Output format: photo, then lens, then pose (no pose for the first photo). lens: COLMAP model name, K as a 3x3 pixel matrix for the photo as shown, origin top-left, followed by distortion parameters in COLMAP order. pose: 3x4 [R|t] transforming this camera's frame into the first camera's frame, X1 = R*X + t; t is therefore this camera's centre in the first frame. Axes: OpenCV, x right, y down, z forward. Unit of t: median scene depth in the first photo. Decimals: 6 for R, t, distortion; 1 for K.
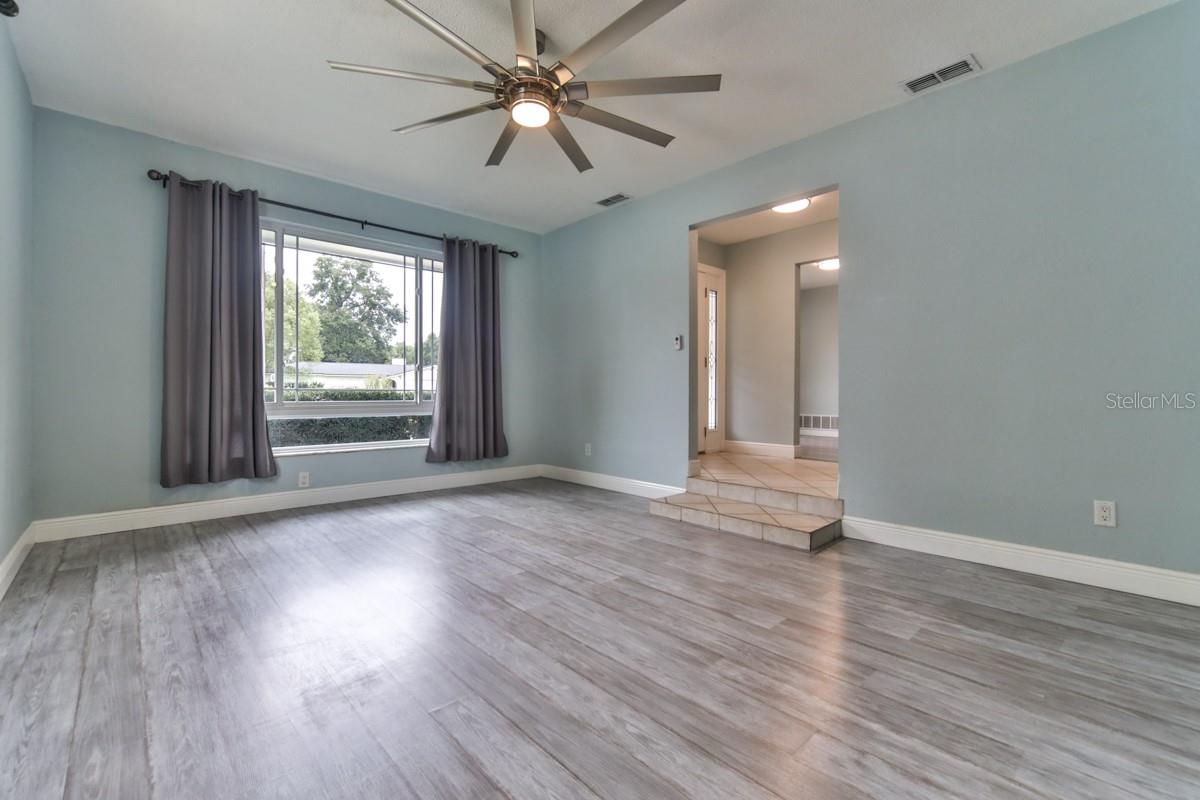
lens RADIAL K [[527.4, 0, 597.3], [0, 527.4, 396.1], [0, 0, 1]] dist [-0.002740, 0.000458]
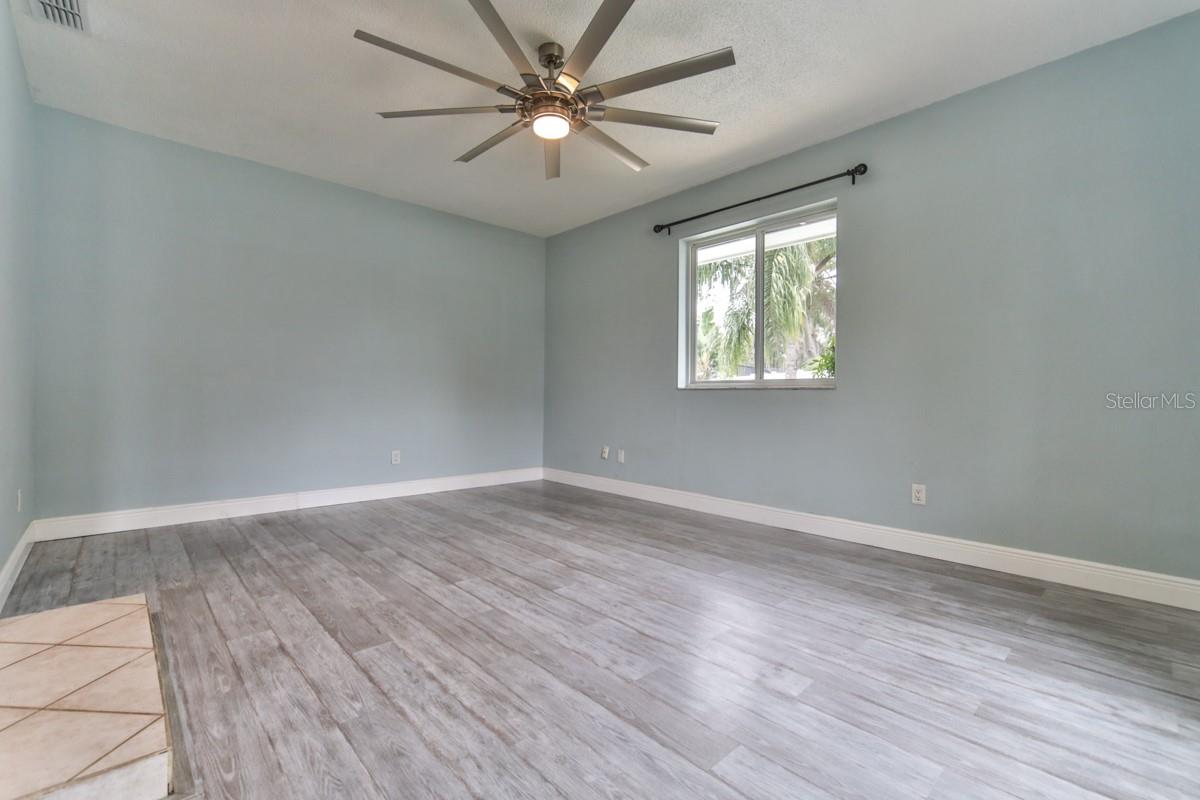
lens RADIAL K [[527.4, 0, 604.0], [0, 527.4, 392.2], [0, 0, 1]] dist [-0.002740, 0.000458]
pose [[-0.999755, -0.011237, -0.019076, -0.202470], [-0.011180, 0.999933, -0.003124, -0.009689], [0.019110, -0.002910, -0.999813, 1.903110]]
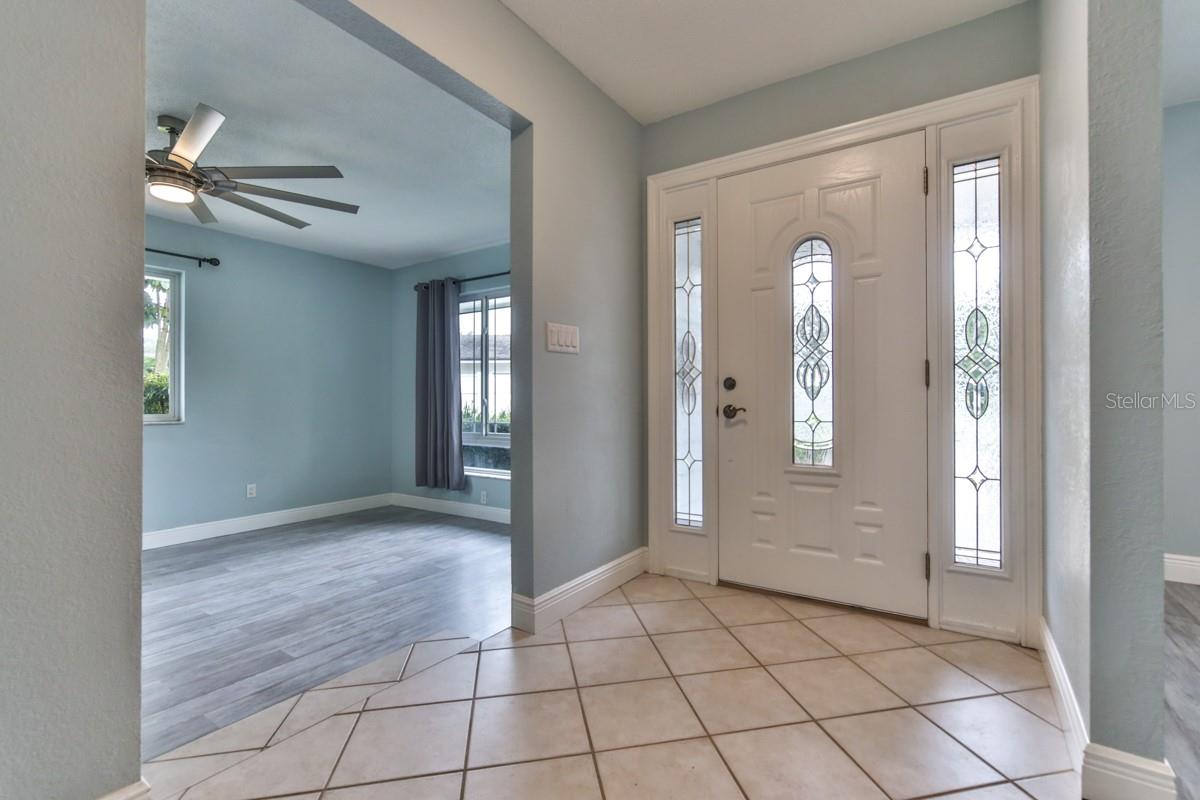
lens RADIAL K [[527.4, 0, 608.1], [0, 527.4, 398.7], [0, 0, 1]] dist [-0.002740, 0.000458]
pose [[0.239629, -0.006695, -0.970841, 1.077621], [-0.001491, 0.999973, -0.007264, -0.095430], [0.970863, 0.003188, 0.239612, 1.511136]]
